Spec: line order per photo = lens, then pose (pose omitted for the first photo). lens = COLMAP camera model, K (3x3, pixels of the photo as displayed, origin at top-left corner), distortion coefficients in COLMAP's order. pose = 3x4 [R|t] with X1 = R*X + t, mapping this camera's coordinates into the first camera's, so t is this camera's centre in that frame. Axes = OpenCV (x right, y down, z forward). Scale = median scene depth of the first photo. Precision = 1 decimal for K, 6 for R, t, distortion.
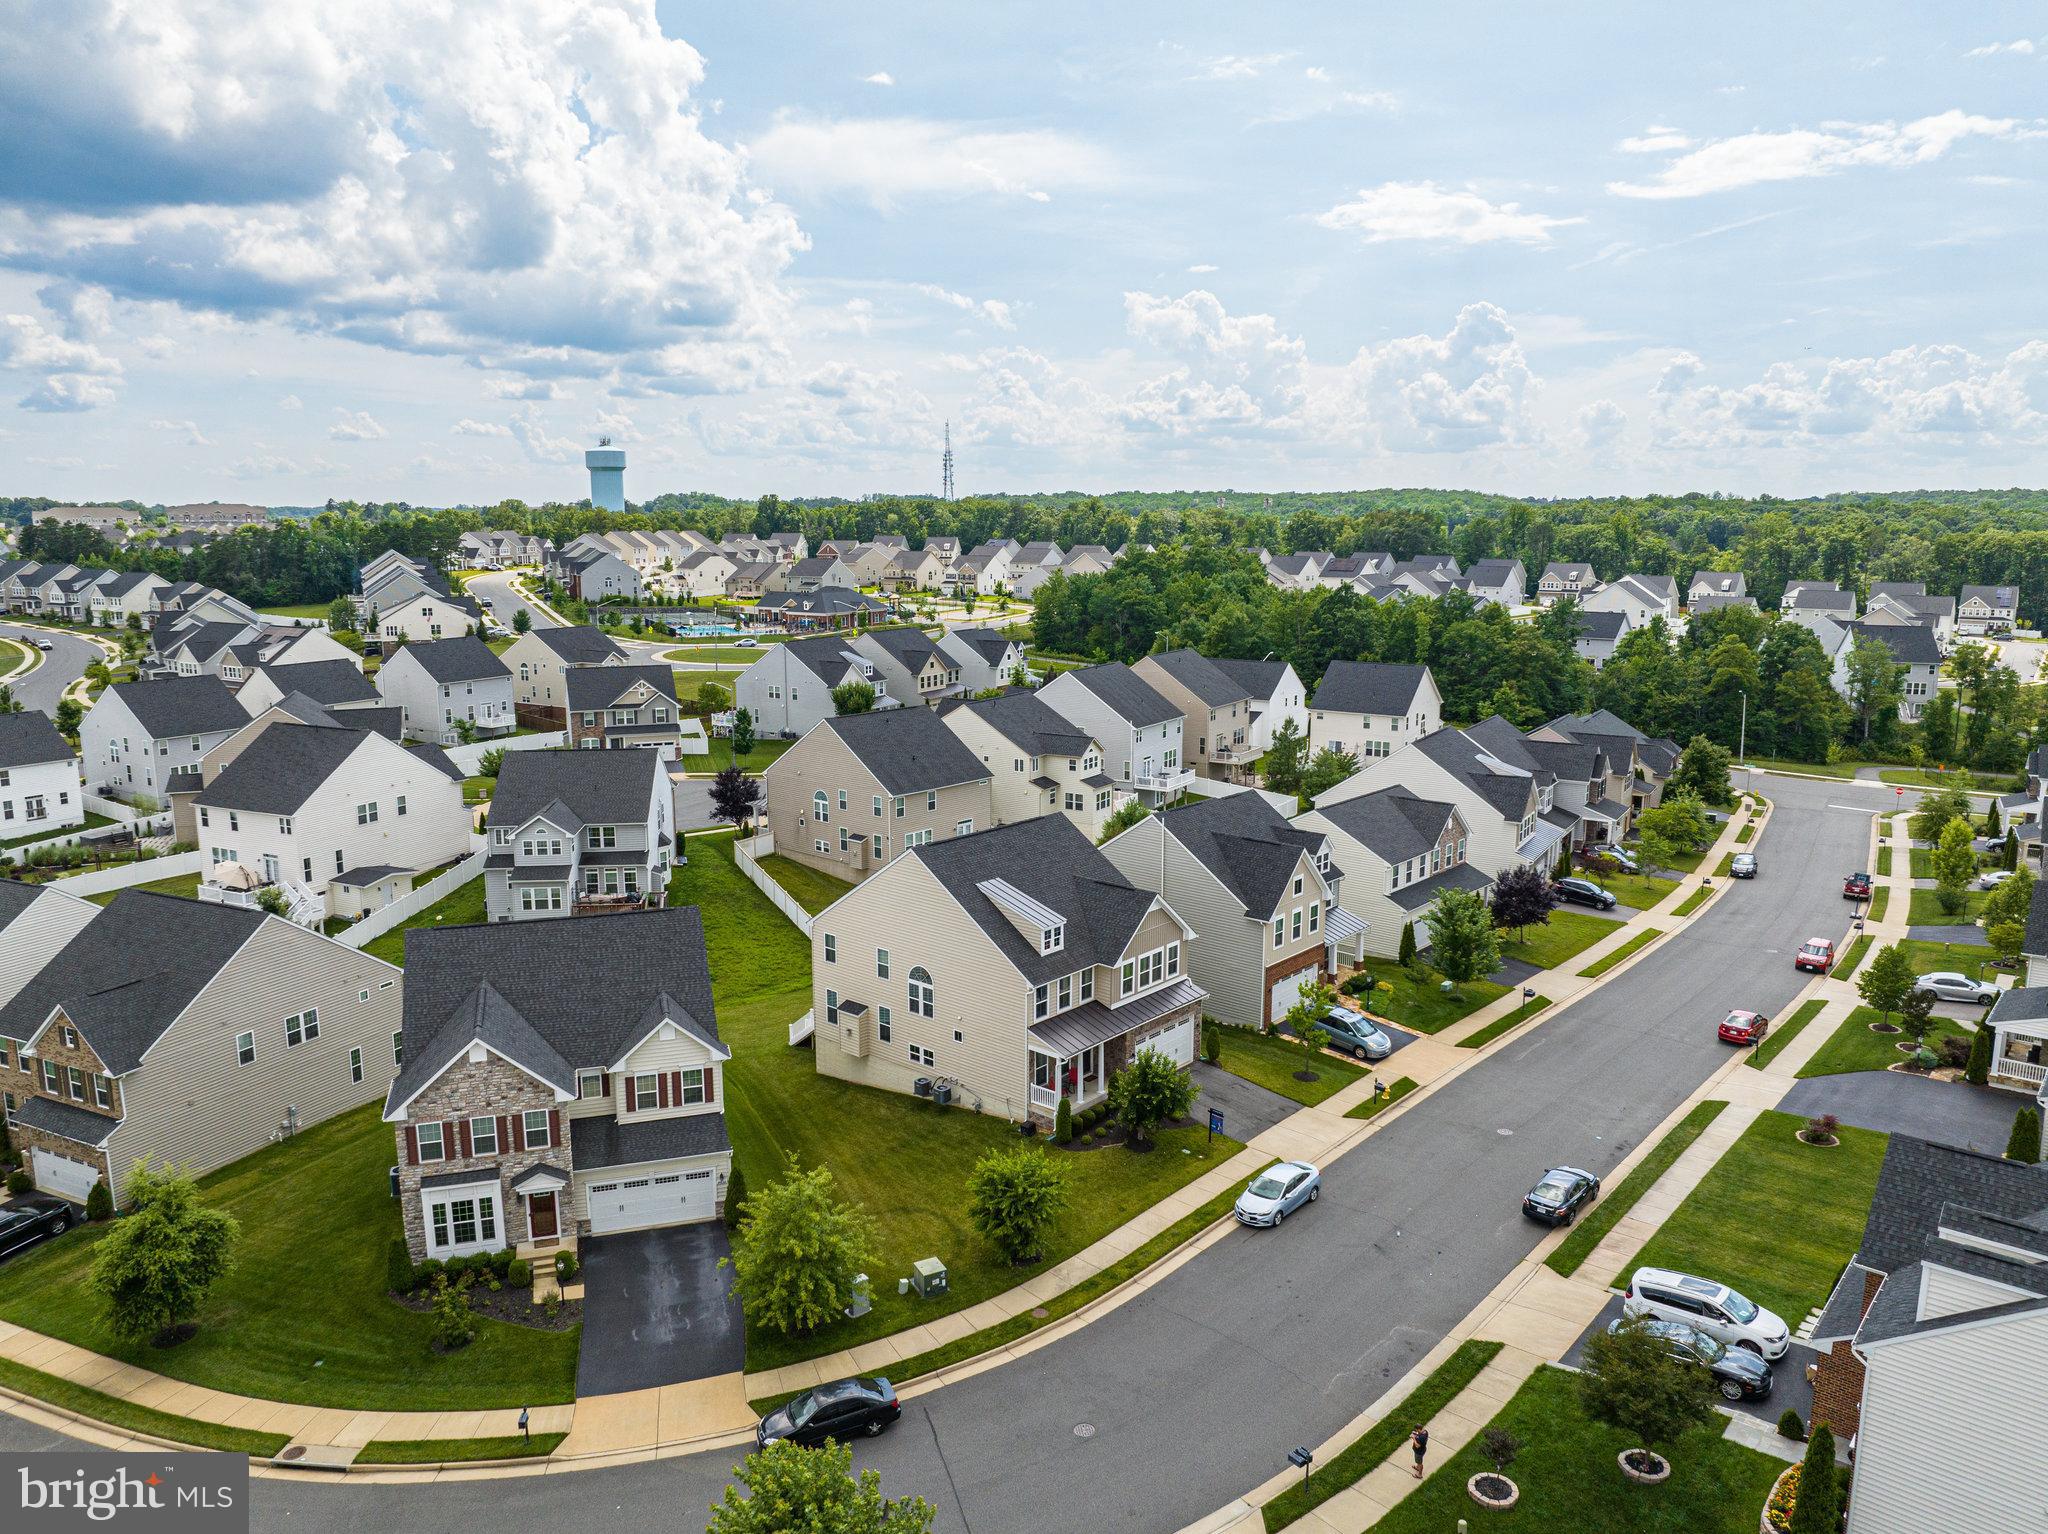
lens RADIAL K [[1426.6, 0, 1024.0], [0, 1426.6, 767.0], [0, 0, 1]] dist [-0.008664, -0.001633]
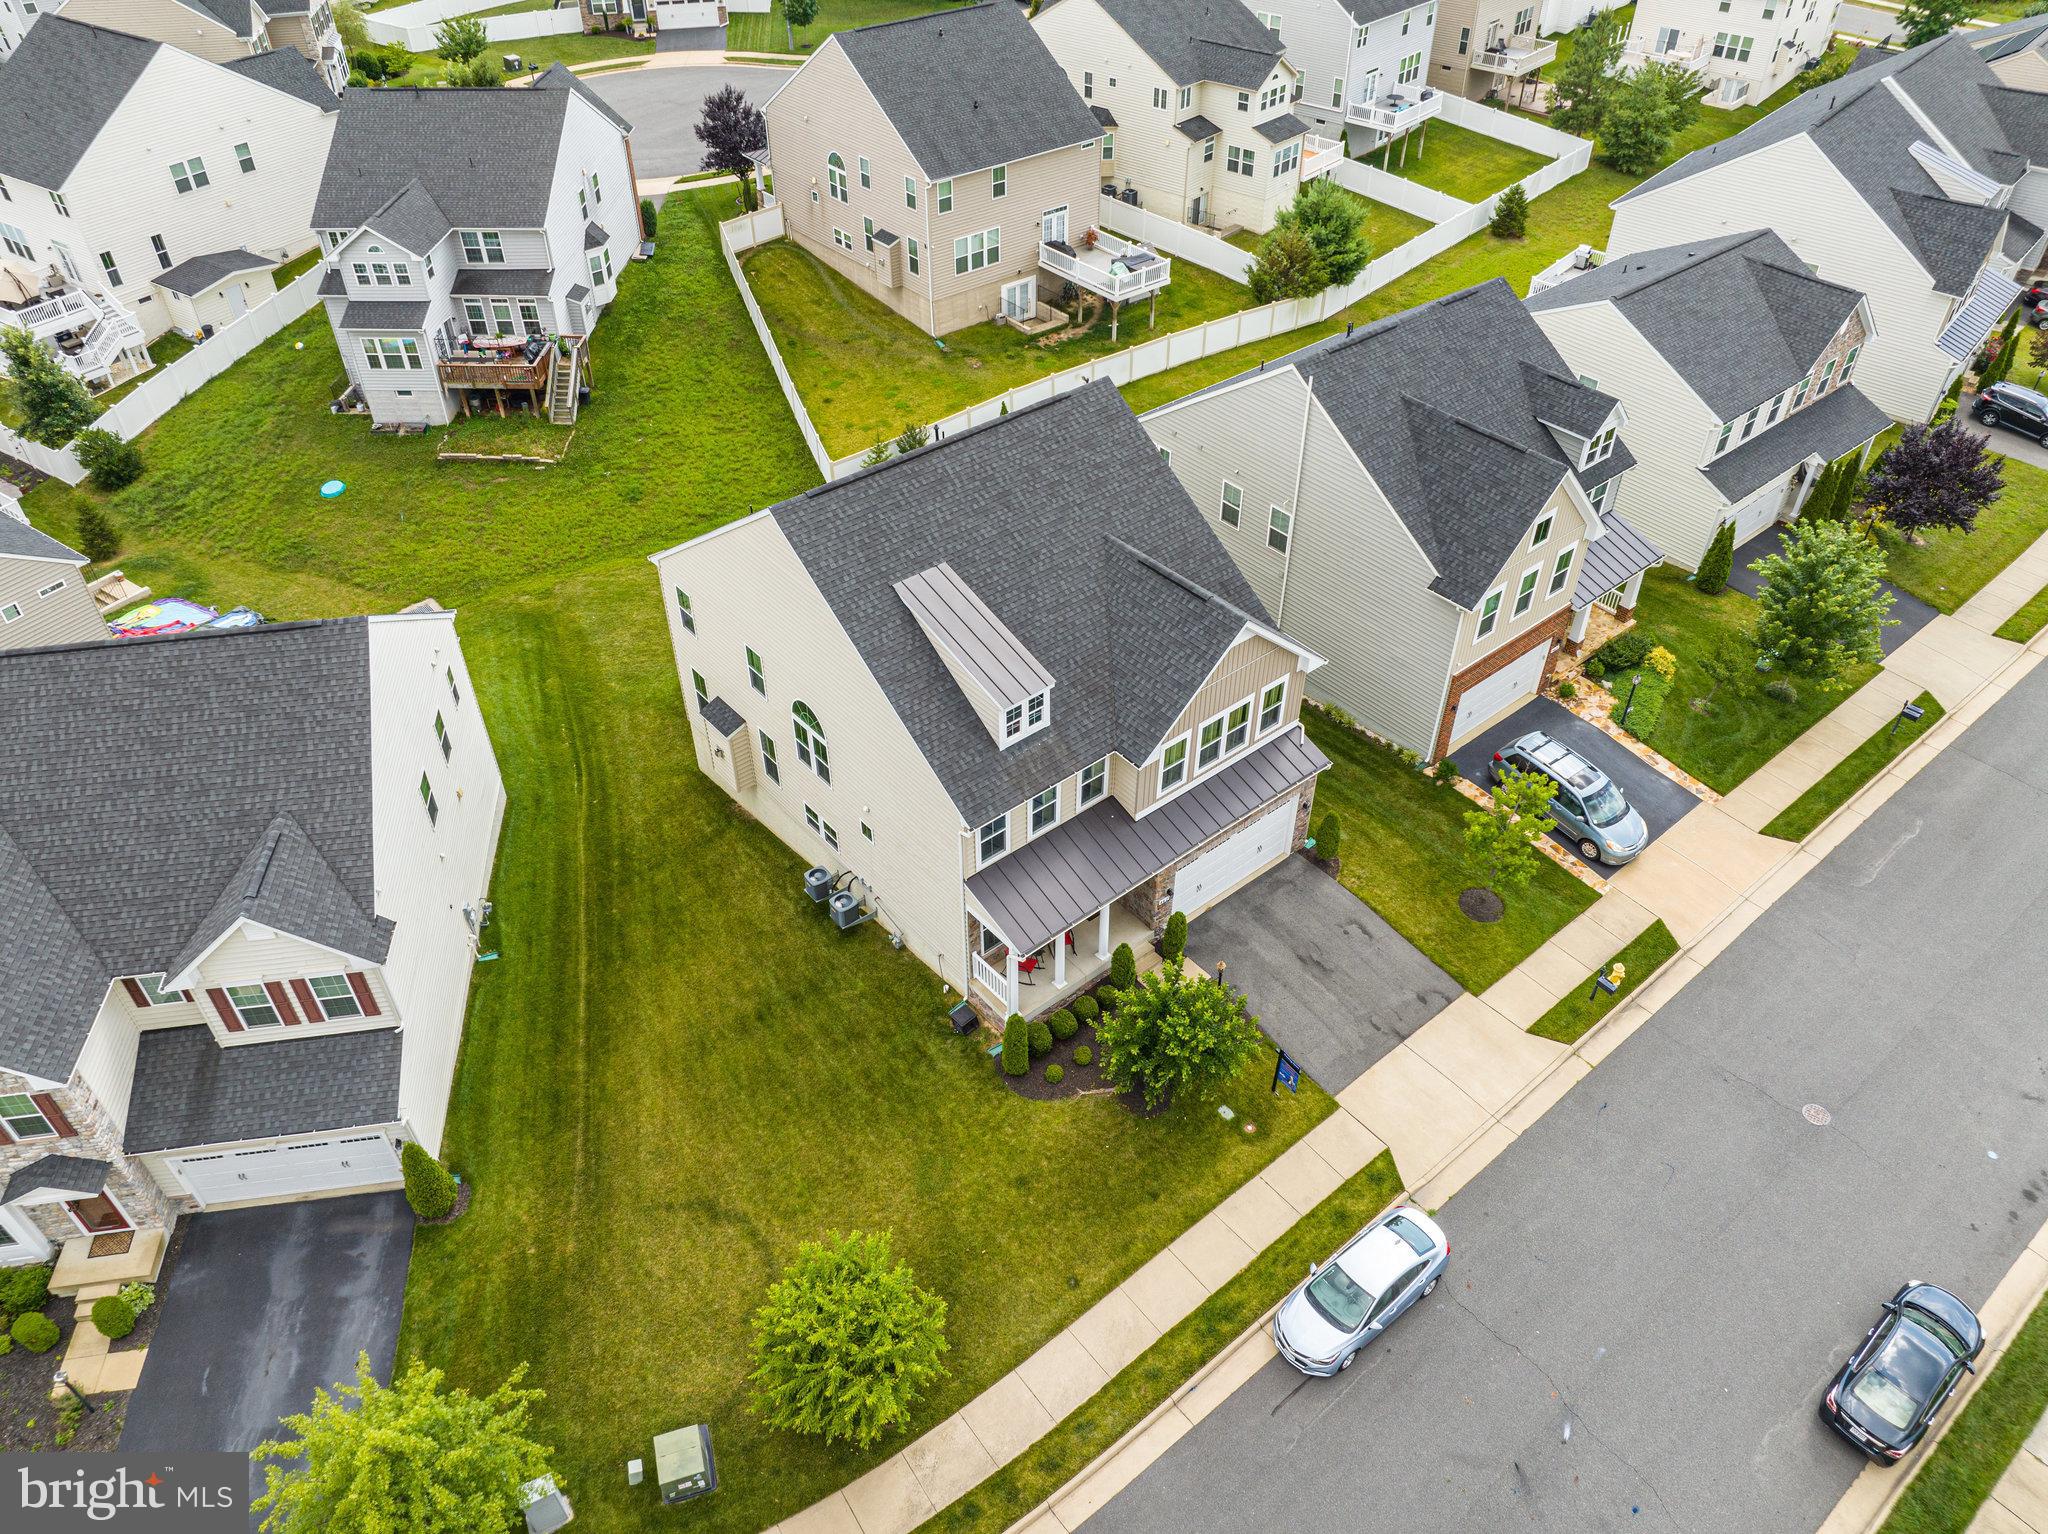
lens RADIAL K [[1435.3, 0, 1024.0], [0, 1435.3, 767.0], [0, 0, 1]] dist [-0.037008, 0.001594]
pose [[0.987419, 0.101420, -0.121317, 0.062662], [-0.025380, 0.858924, 0.511474, -0.097190], [0.156076, -0.501960, 0.850692, 0.400468]]
